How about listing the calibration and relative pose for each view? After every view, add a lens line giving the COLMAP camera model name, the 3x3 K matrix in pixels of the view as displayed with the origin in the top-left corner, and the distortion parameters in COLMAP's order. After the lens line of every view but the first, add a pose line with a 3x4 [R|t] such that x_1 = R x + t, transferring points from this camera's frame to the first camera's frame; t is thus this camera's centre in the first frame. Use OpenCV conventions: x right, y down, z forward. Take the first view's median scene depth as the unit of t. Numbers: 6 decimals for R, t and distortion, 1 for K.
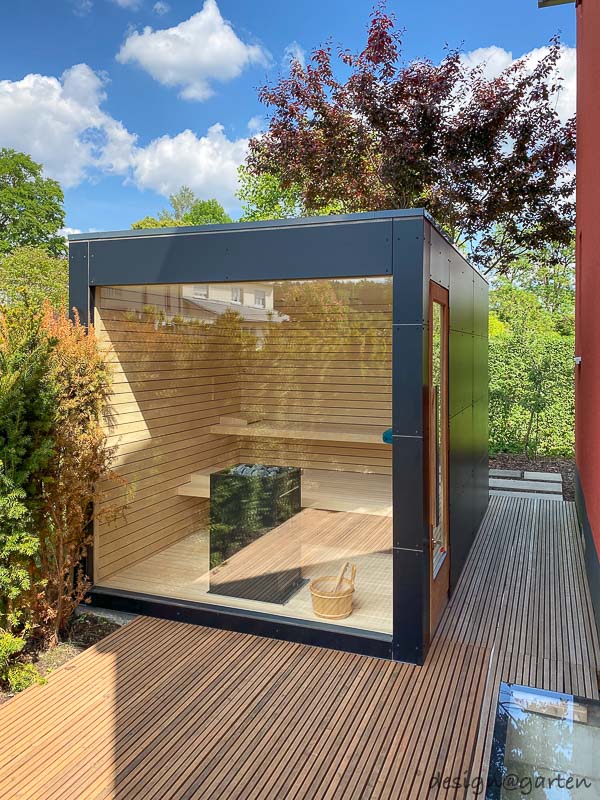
lens RADIAL K [[630.1, 0, 298.8], [0, 630.1, 396.4], [0, 0, 1]] dist [-0.035824, 0.045176]
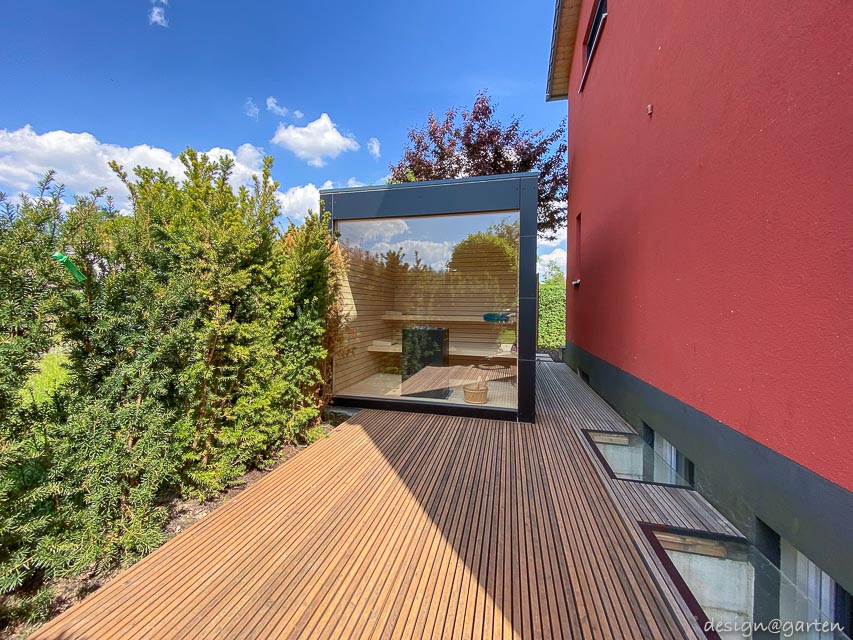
lens RADIAL K [[344.0, 0, 414.6], [0, 344.0, 332.0], [0, 0, 1]] dist [0.000290, 0.000031]
pose [[0.994132, 0.002724, 0.108138, -0.201692], [-0.002243, 0.999987, -0.004573, 0.129527], [-0.108149, 0.004304, 0.994125, 0.030342]]
